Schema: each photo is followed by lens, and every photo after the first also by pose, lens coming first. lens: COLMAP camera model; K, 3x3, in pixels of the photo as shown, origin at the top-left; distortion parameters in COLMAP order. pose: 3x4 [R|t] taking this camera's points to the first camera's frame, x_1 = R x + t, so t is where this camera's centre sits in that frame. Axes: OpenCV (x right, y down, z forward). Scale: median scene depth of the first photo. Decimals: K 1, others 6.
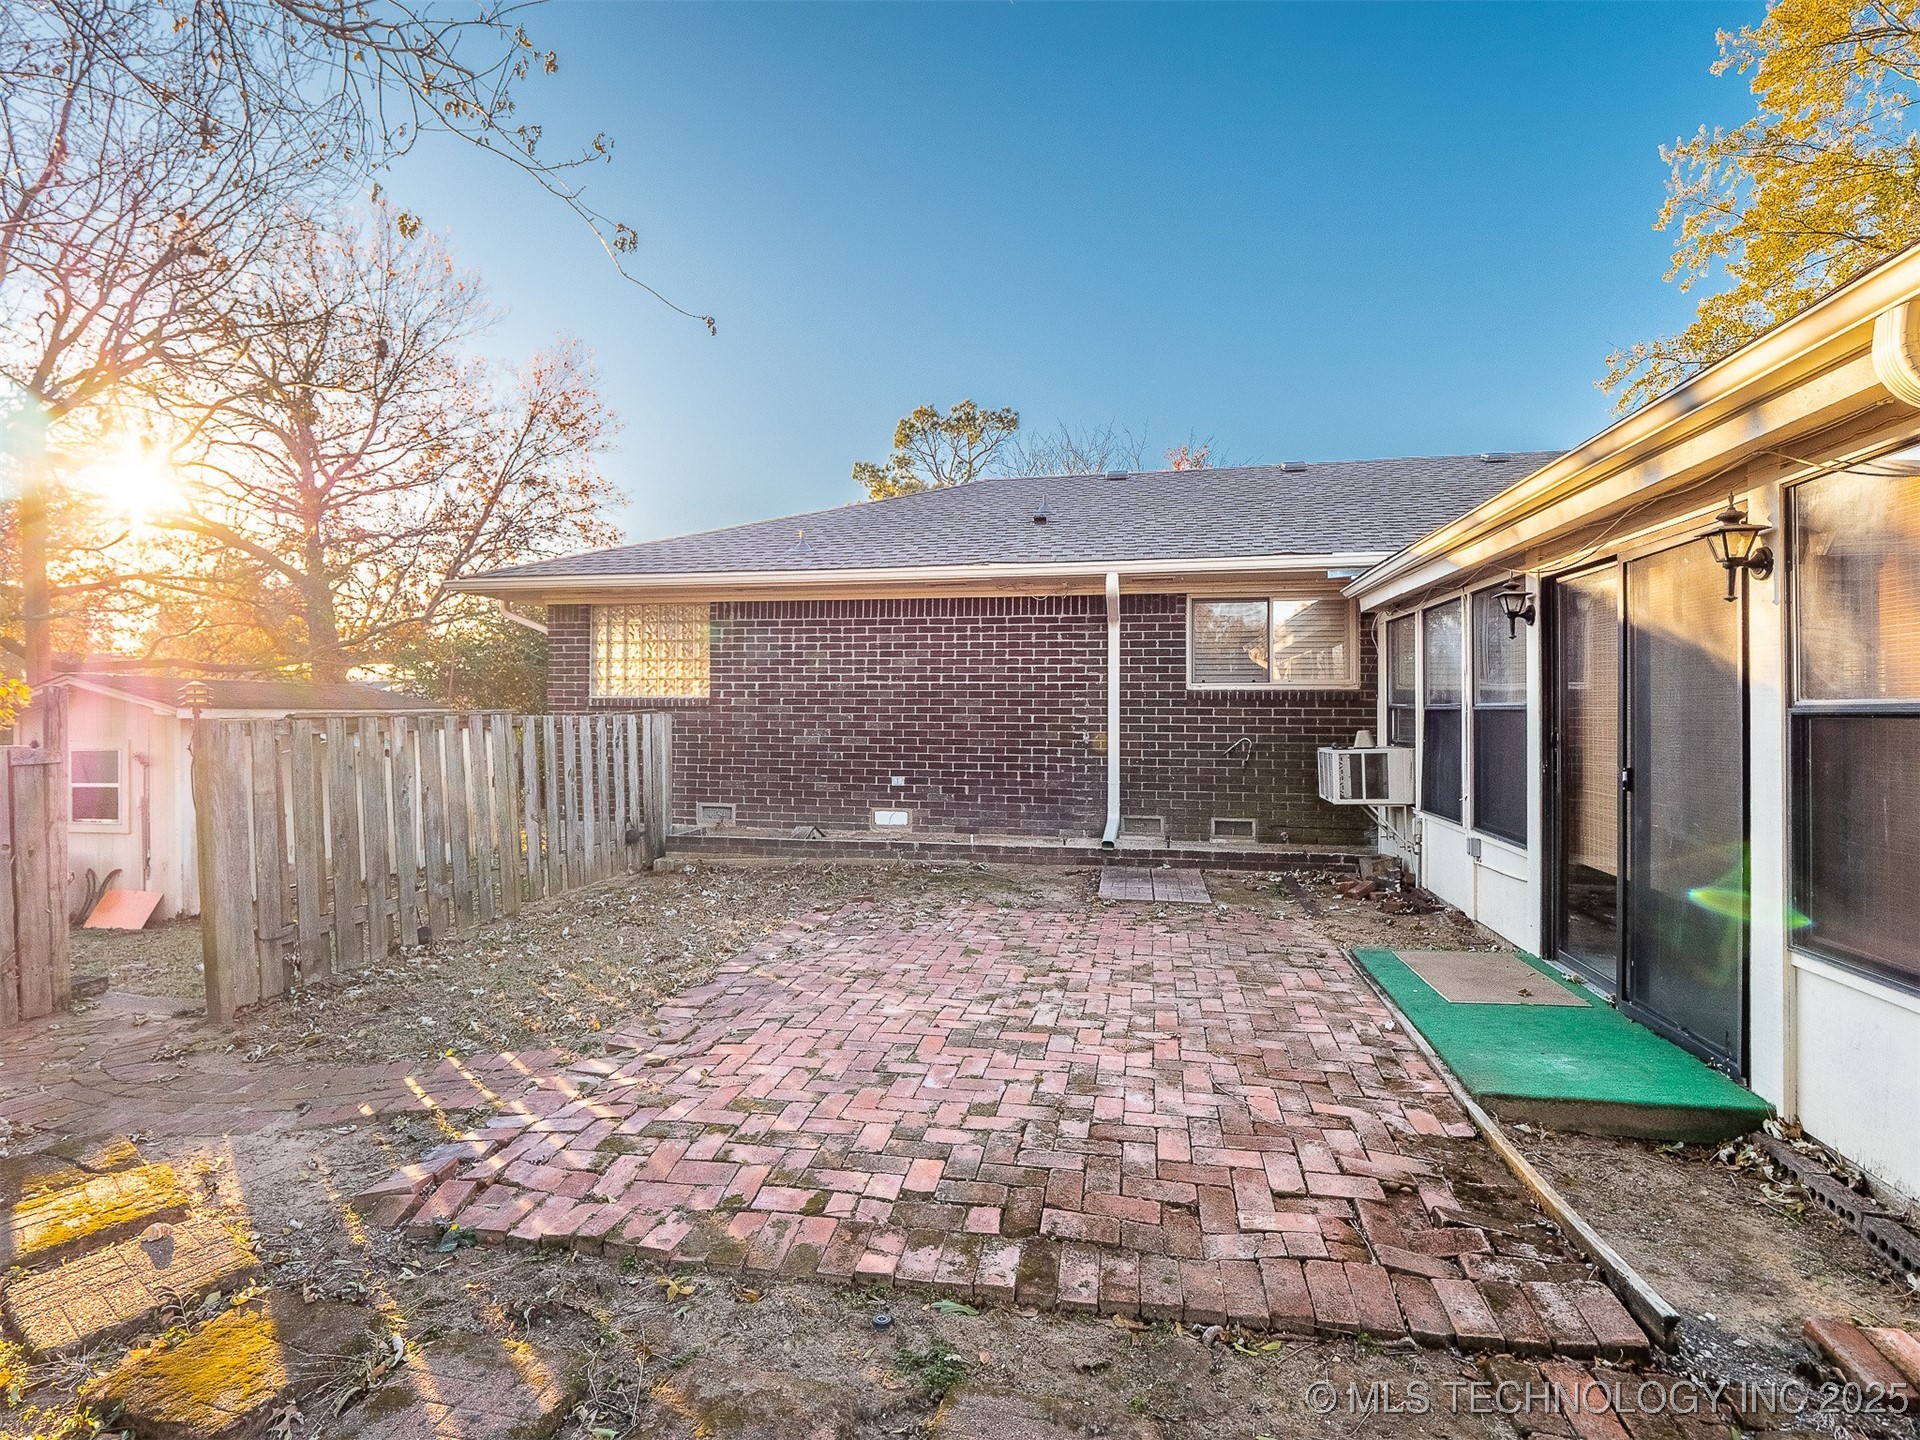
lens RADIAL K [[954.4, 0, 956.1], [0, 954.4, 722.1], [0, 0, 1]] dist [-0.014058, -0.001993]
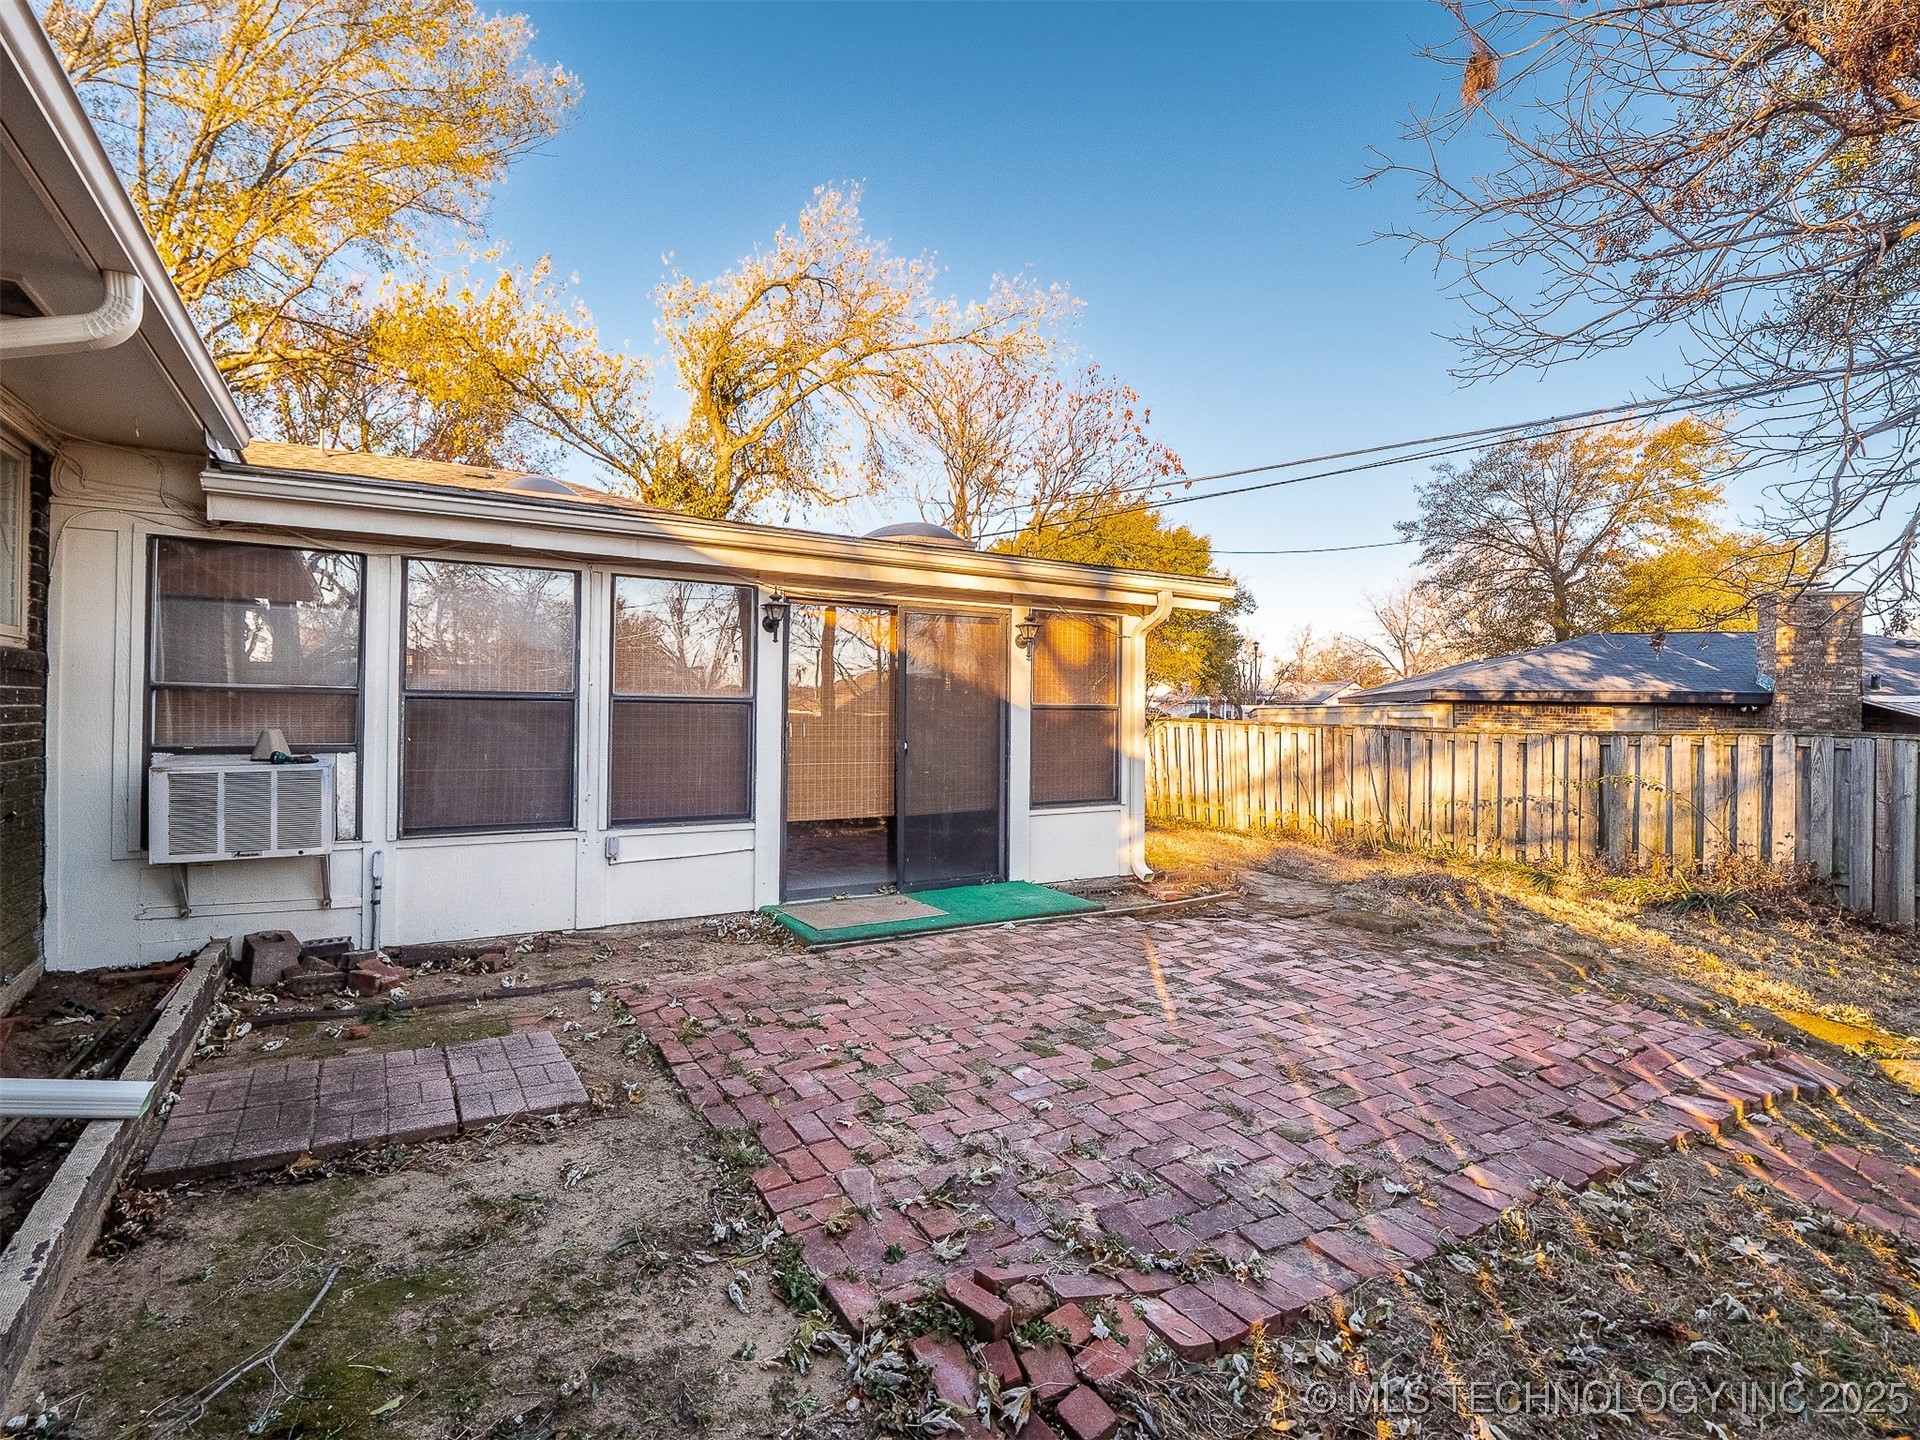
lens RADIAL K [[954.4, 0, 952.9], [0, 954.4, 709.8], [0, 0, 1]] dist [-0.014058, -0.001993]
pose [[-0.672649, -0.013277, 0.739843, -0.449177], [-0.007069, 0.999909, 0.011517, -0.017376], [-0.739928, 0.002516, -0.672681, 1.699600]]
